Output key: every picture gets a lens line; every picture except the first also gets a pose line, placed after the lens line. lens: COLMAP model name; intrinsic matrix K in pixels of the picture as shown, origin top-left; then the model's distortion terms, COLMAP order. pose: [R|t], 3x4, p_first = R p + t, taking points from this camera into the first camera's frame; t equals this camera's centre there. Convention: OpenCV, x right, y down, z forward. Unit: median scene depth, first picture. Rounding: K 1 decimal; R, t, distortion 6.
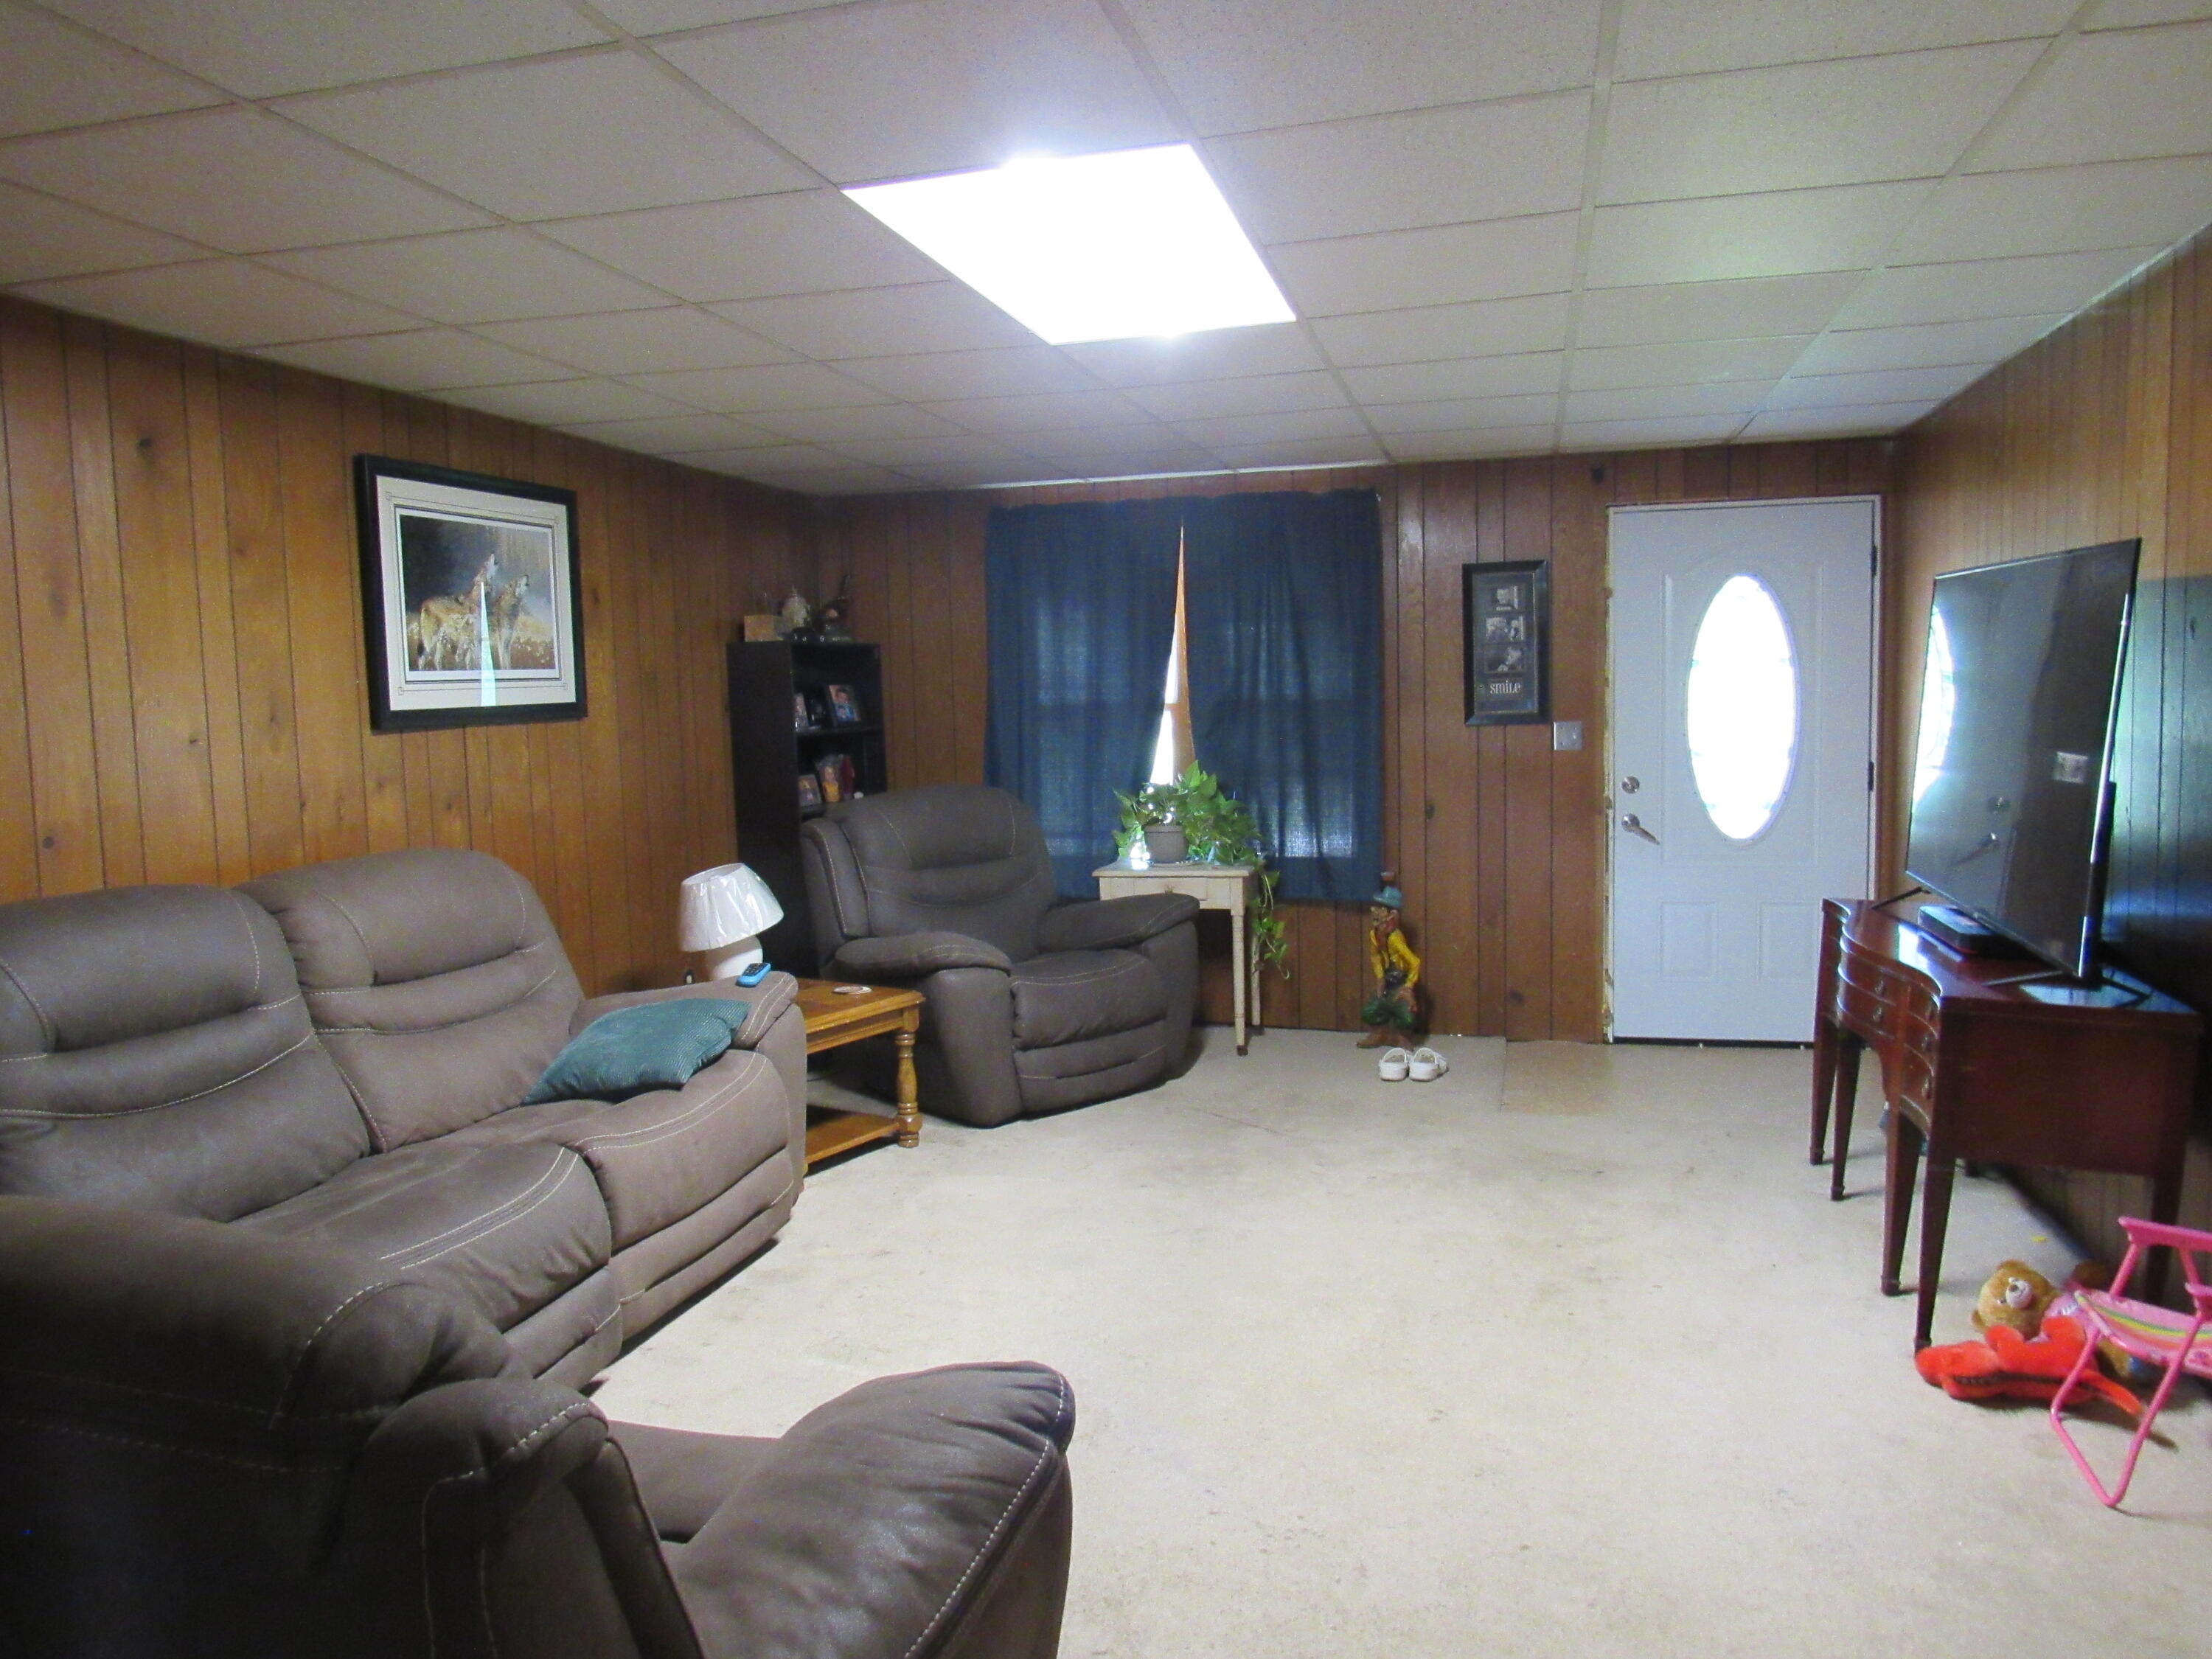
lens RADIAL K [[1580.1, 0, 1106.0], [0, 1580.1, 829.5], [0, 0, 1]] dist [-0.027628, 0.001983]
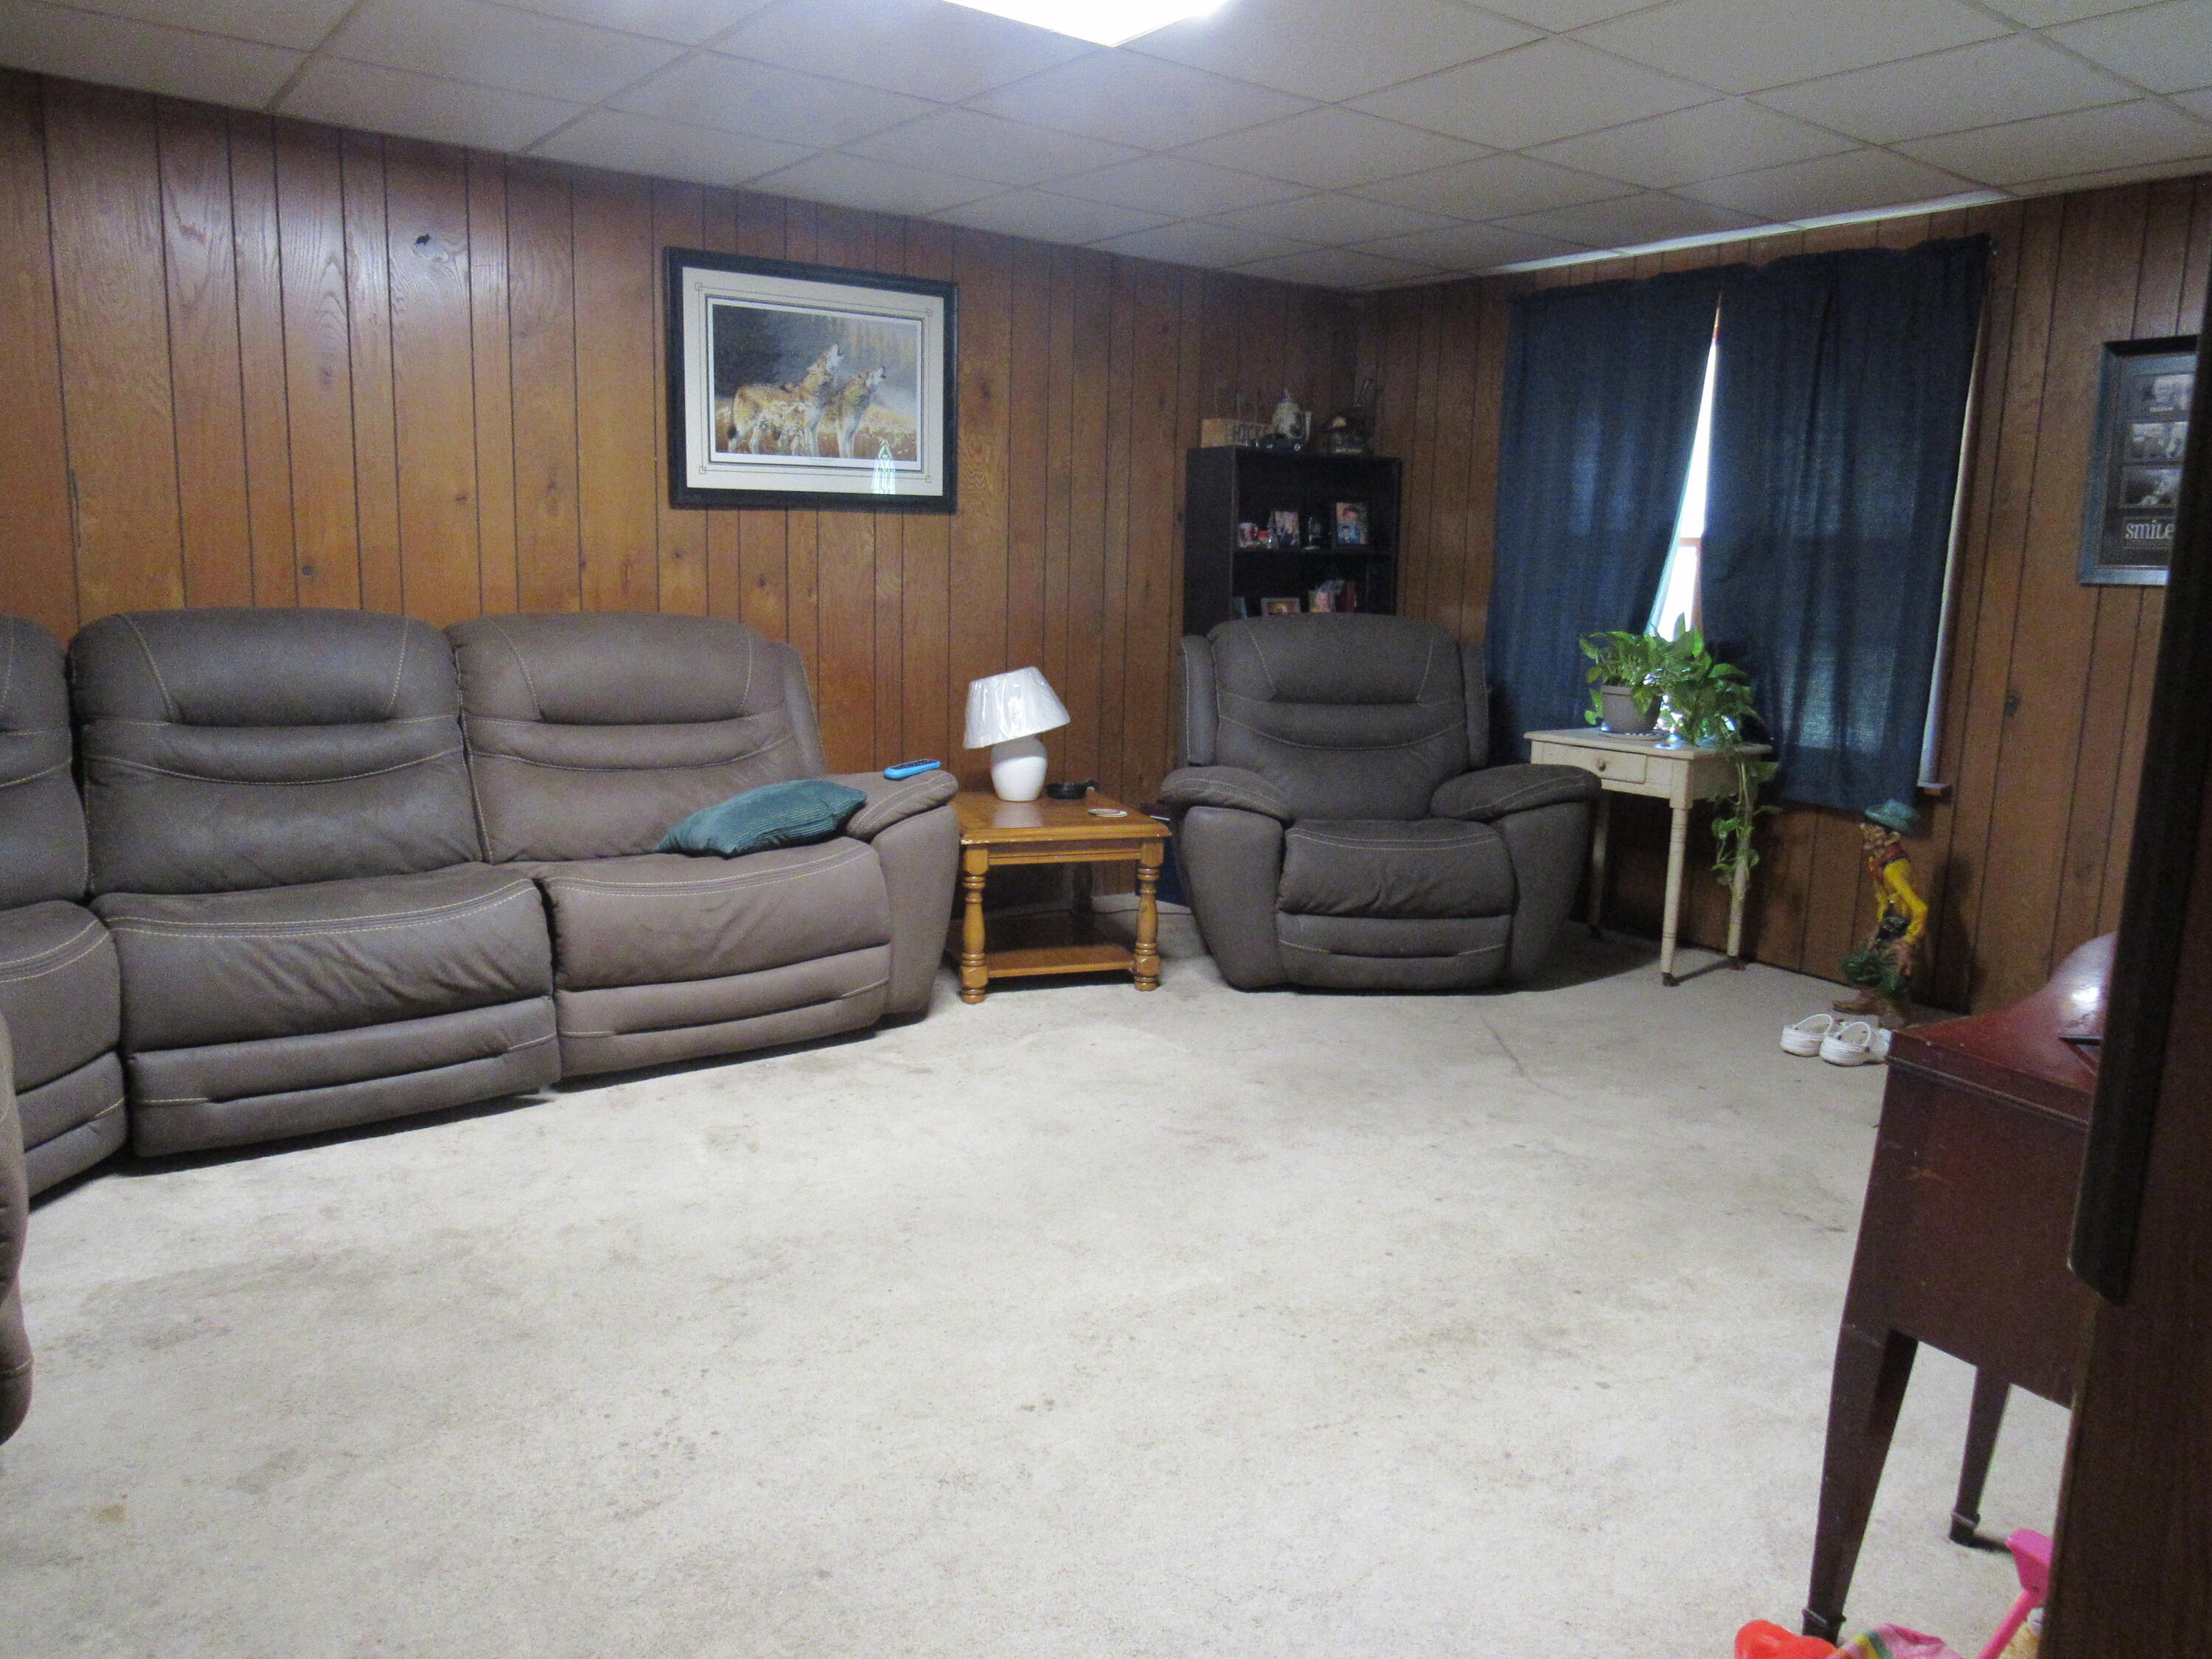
lens RADIAL K [[1580.1, 0, 1106.0], [0, 1580.1, 829.5], [0, 0, 1]] dist [-0.027628, 0.001983]
pose [[0.785207, 0.151550, -0.600401, 0.426450], [-0.099668, 0.987878, 0.119009, 0.000276], [0.611159, -0.033606, 0.790794, 0.273720]]
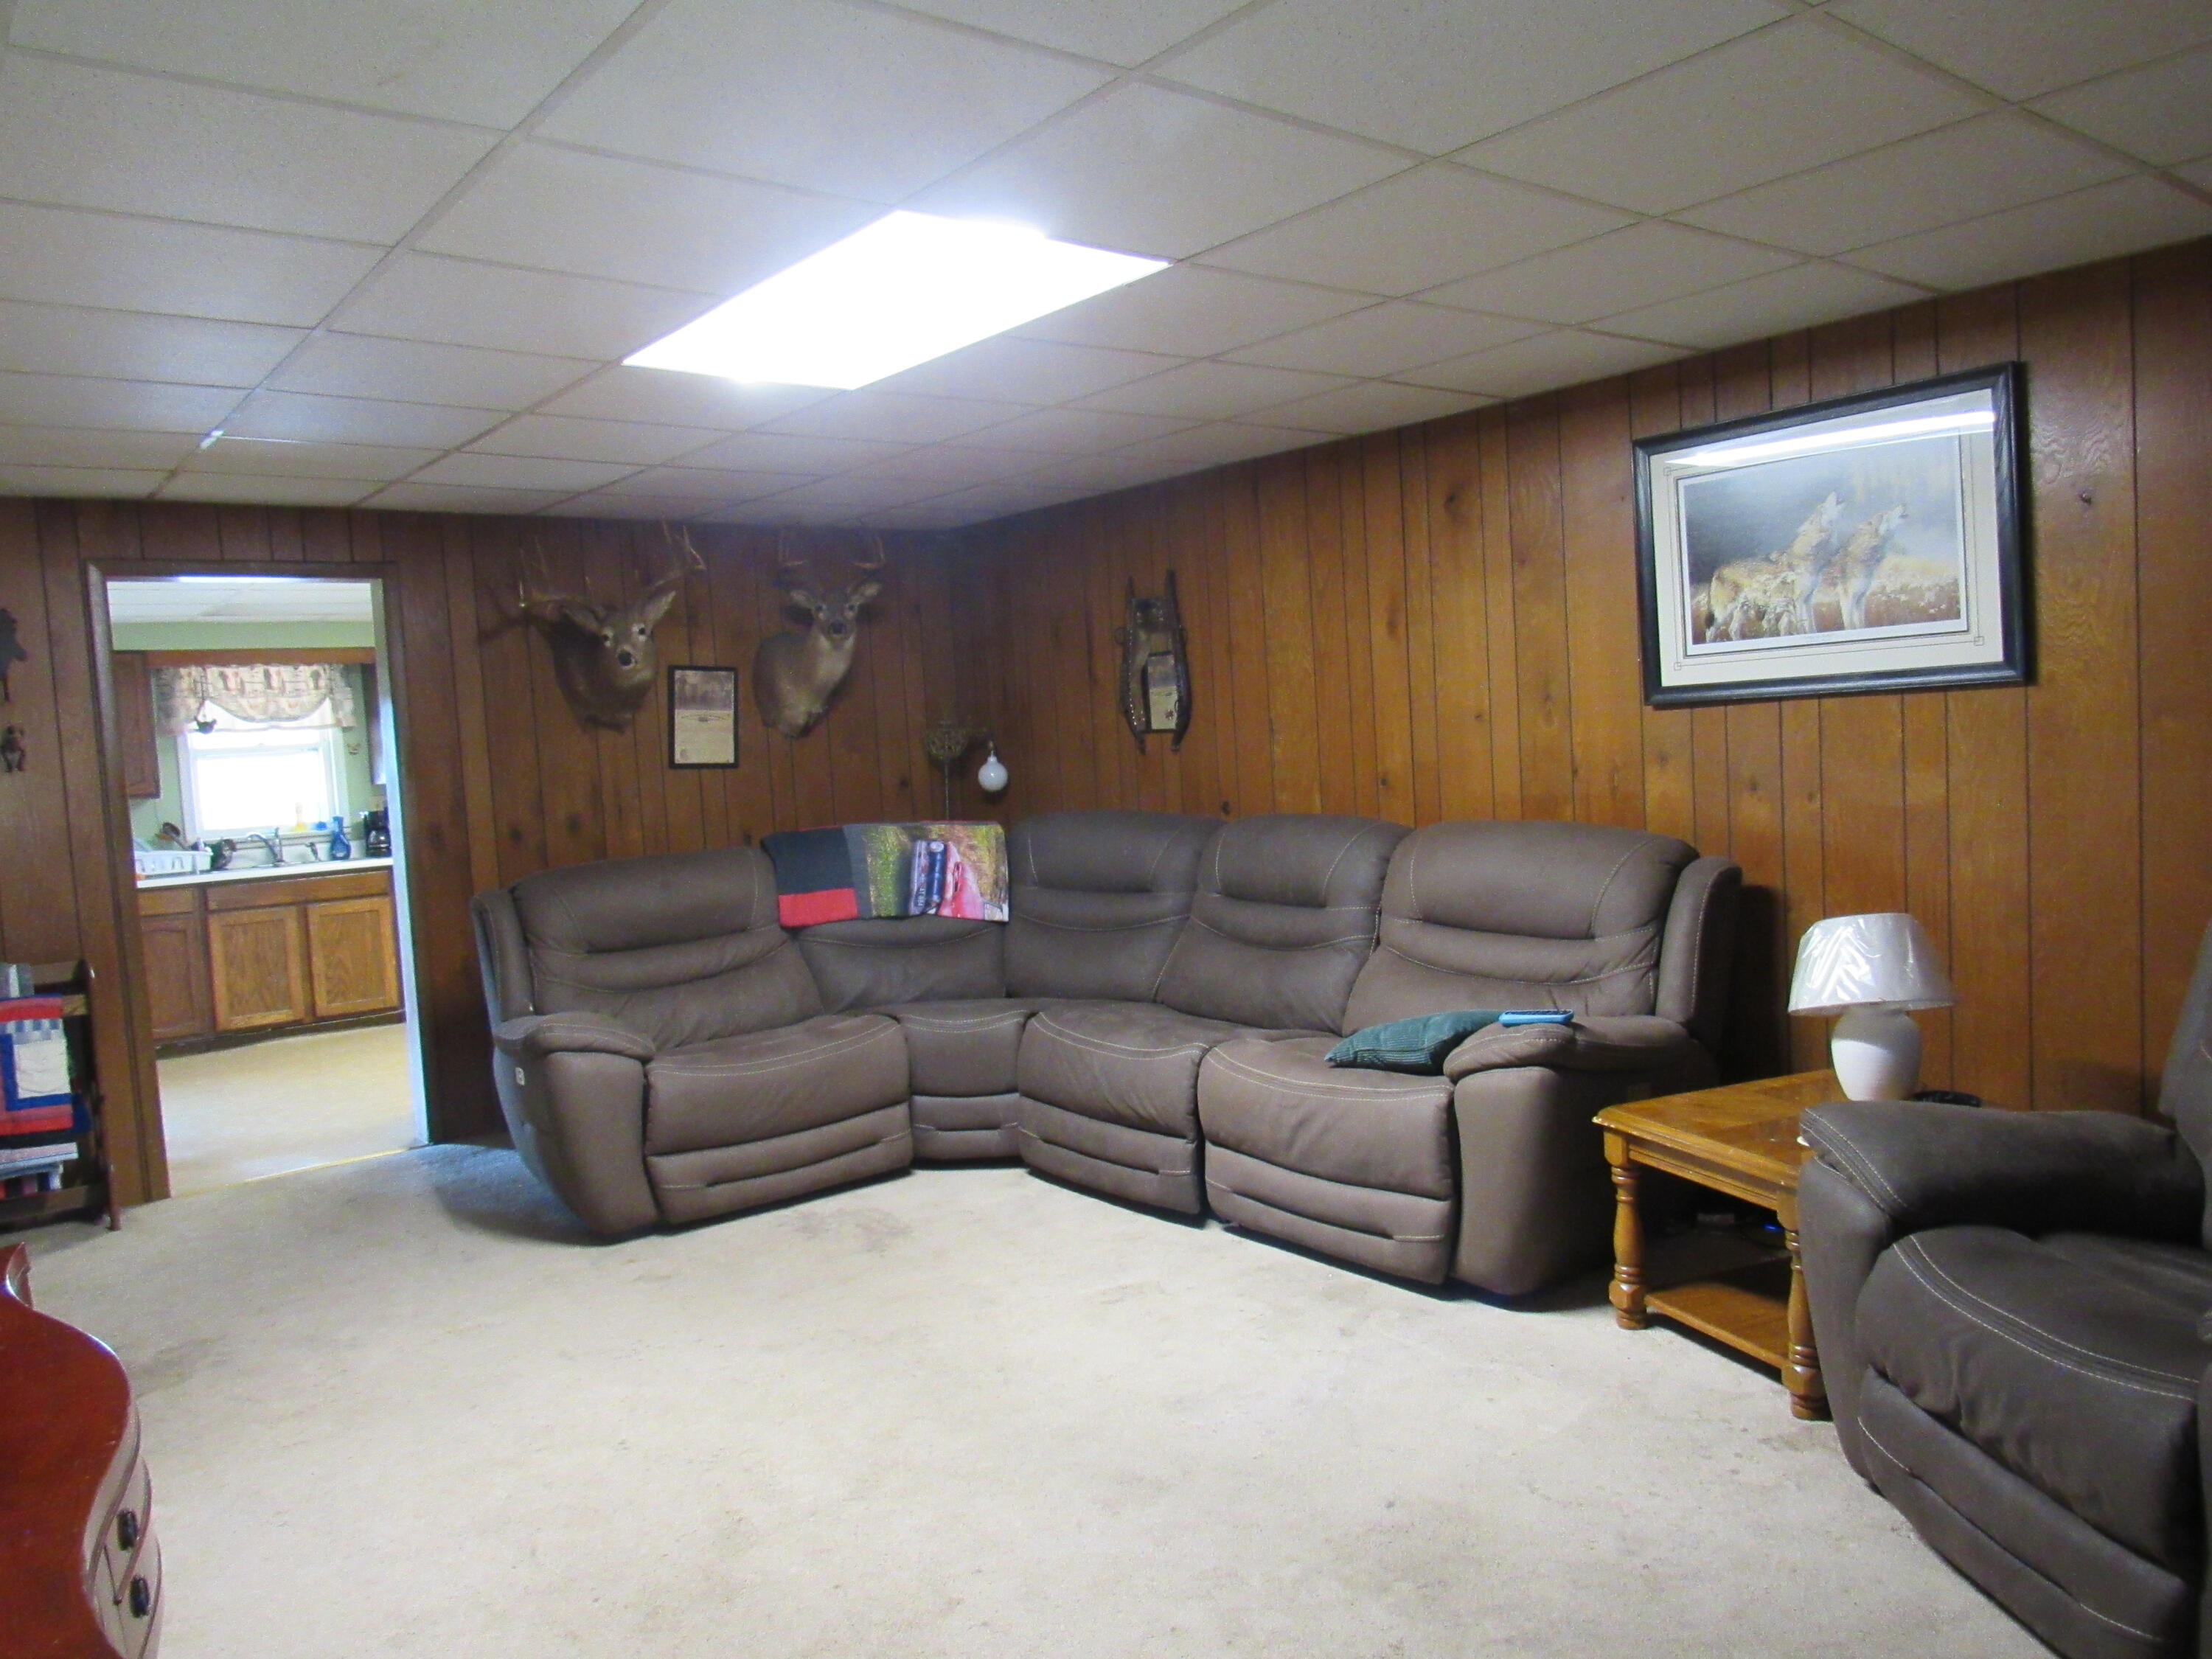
lens RADIAL K [[1580.1, 0, 1106.0], [0, 1580.1, 829.5], [0, 0, 1]] dist [-0.027628, 0.001983]
pose [[-0.592935, 0.112411, -0.797366, 0.524407], [0.002640, 0.990474, 0.137672, -0.113598], [0.805246, 0.079525, -0.587584, 1.194439]]
